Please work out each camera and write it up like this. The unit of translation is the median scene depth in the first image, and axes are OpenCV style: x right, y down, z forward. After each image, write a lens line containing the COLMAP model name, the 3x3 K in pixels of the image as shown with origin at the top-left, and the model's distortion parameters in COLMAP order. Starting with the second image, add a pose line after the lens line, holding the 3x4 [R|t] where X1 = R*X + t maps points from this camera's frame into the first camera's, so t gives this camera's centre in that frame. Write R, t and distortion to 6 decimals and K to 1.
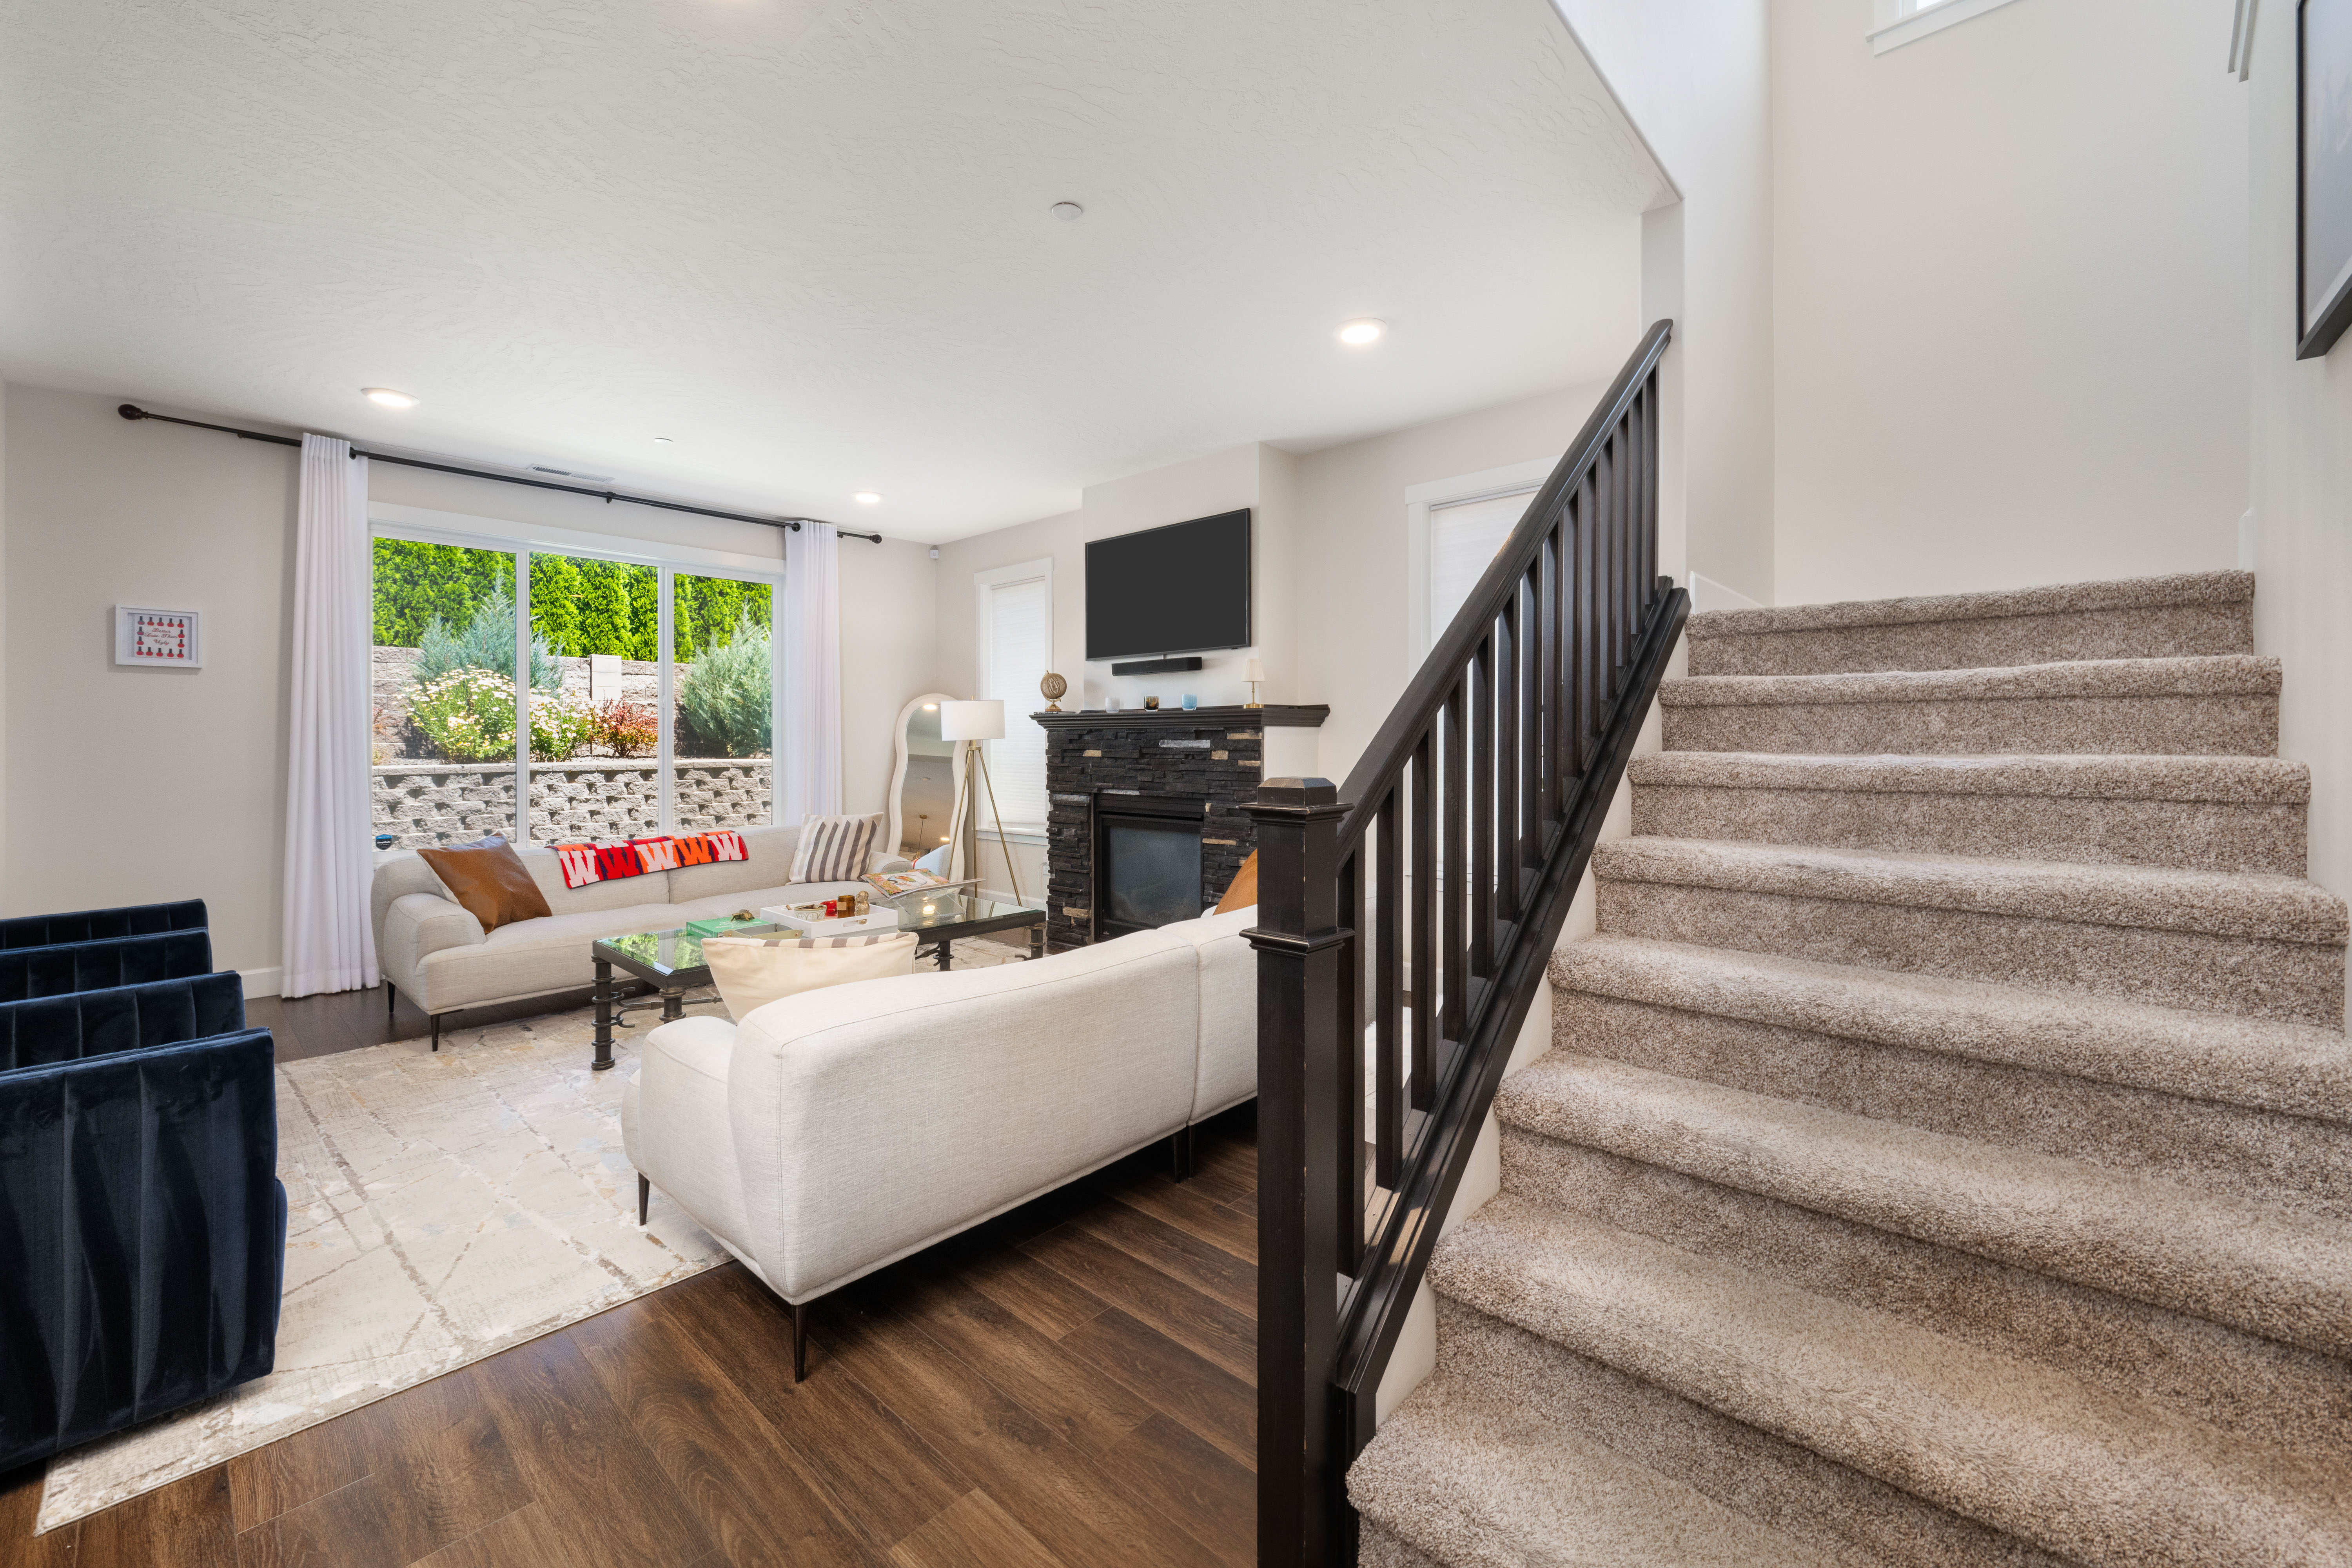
lens RADIAL K [[943.0, 0, 1175.3], [0, 943.0, 738.4], [0, 0, 1]] dist [-0.000625, -0.000624]
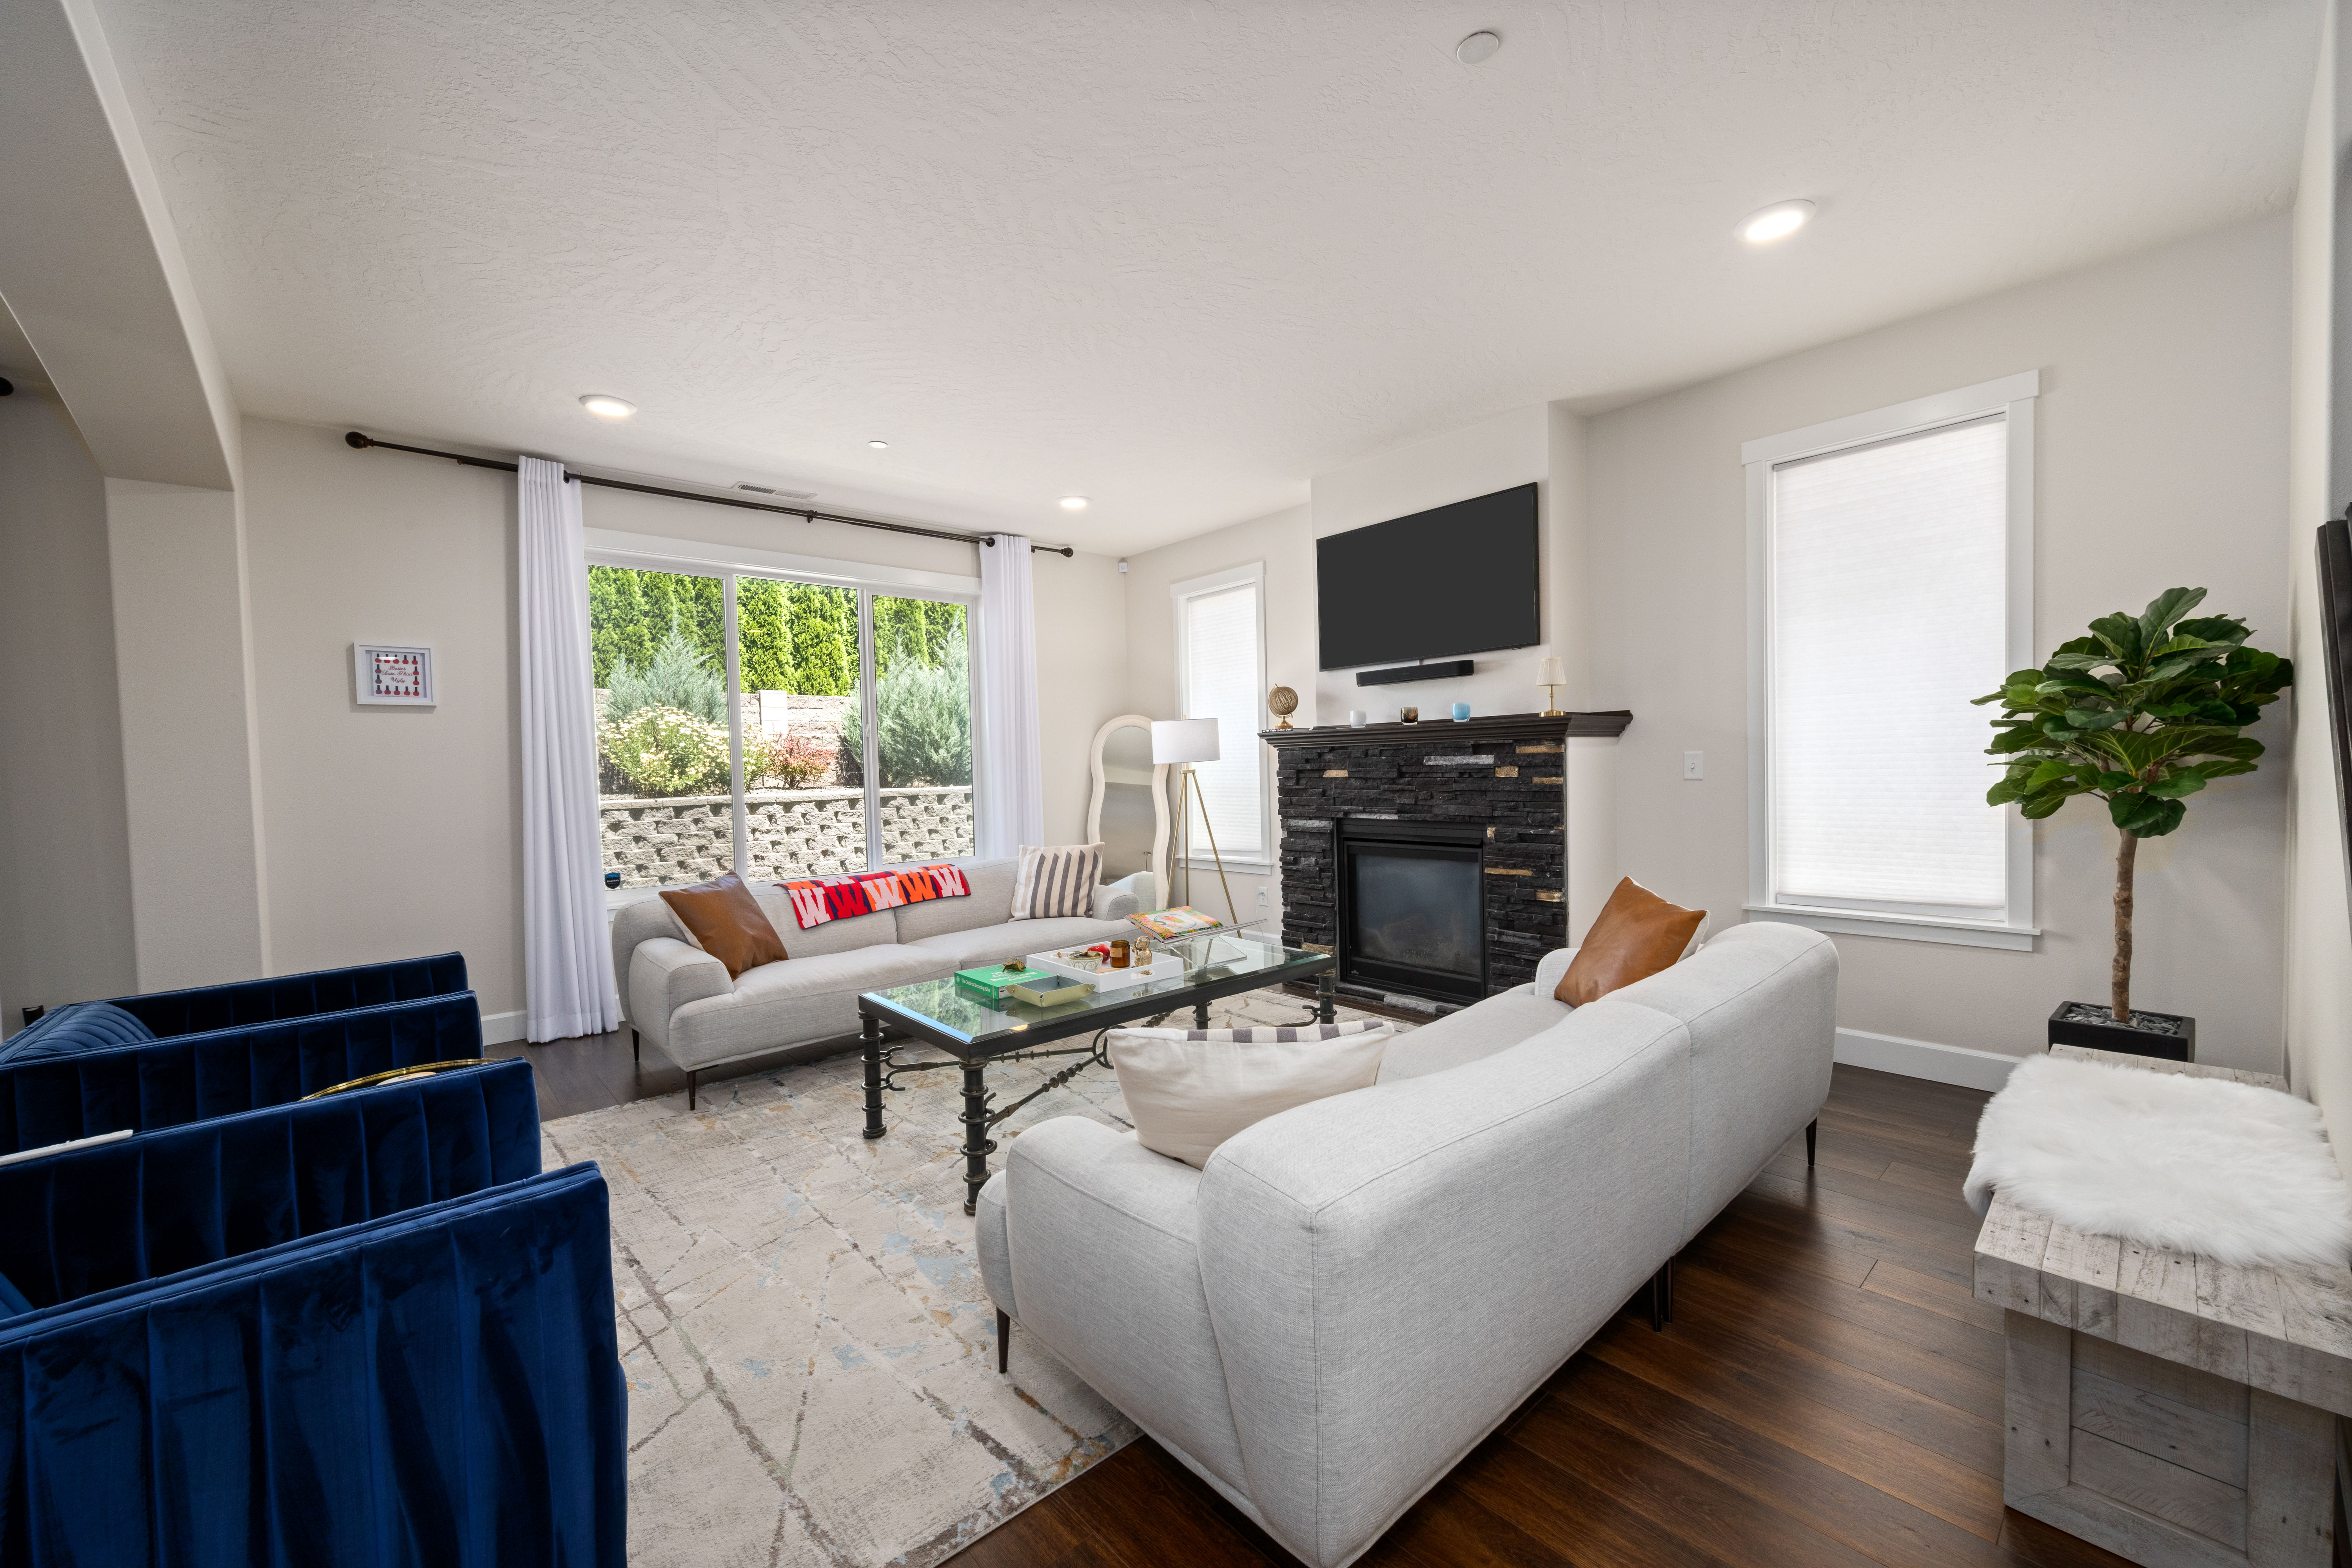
lens RADIAL K [[916.6, 0, 1181.5], [0, 916.6, 792.9], [0, 0, 1]] dist [-0.000450, -0.000510]
pose [[0.994185, -0.020308, -0.105758, -0.148668], [0.024080, 0.999114, 0.034515, 0.000443], [0.104963, -0.036861, 0.993793, 0.119957]]
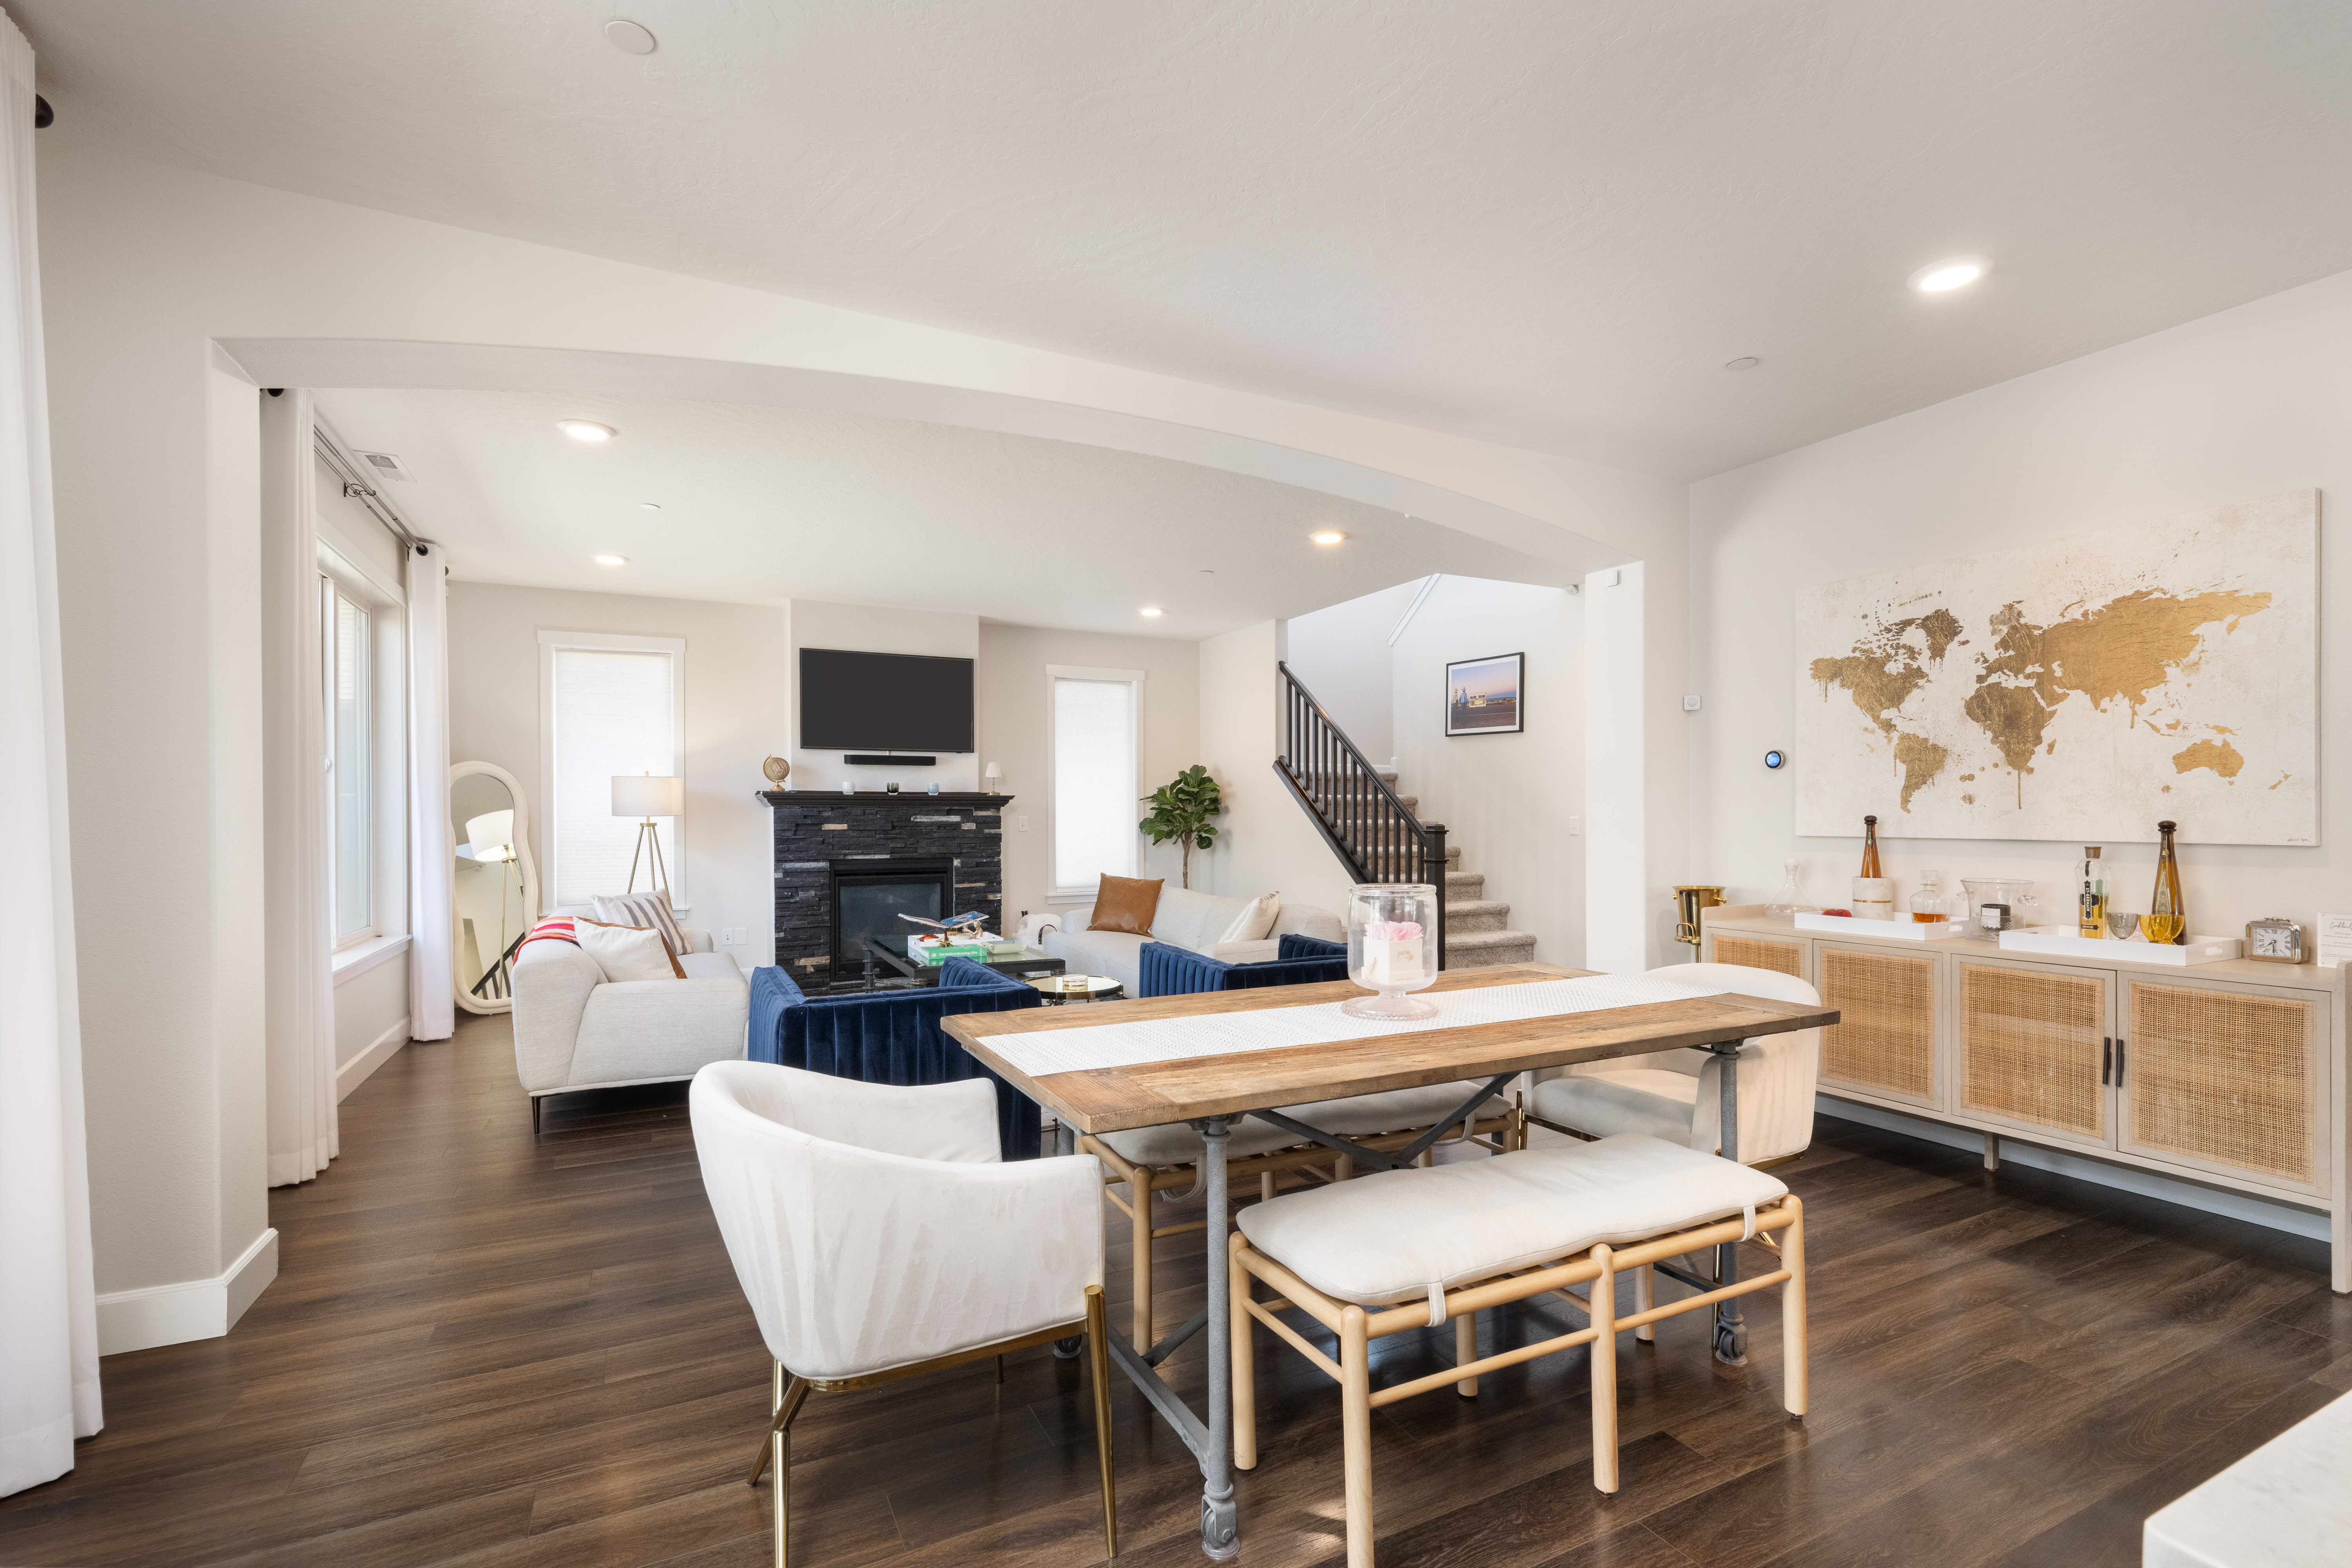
lens RADIAL K [[1052.2, 0, 1179.2], [0, 1052.2, 823.7], [0, 0, 1]] dist [0.001090, -0.000006]
pose [[0.358942, -0.004181, 0.933350, -1.255449], [0.000653, 0.999991, 0.004229, 0.006614], [-0.933360, -0.000908, 0.358942, 0.097480]]
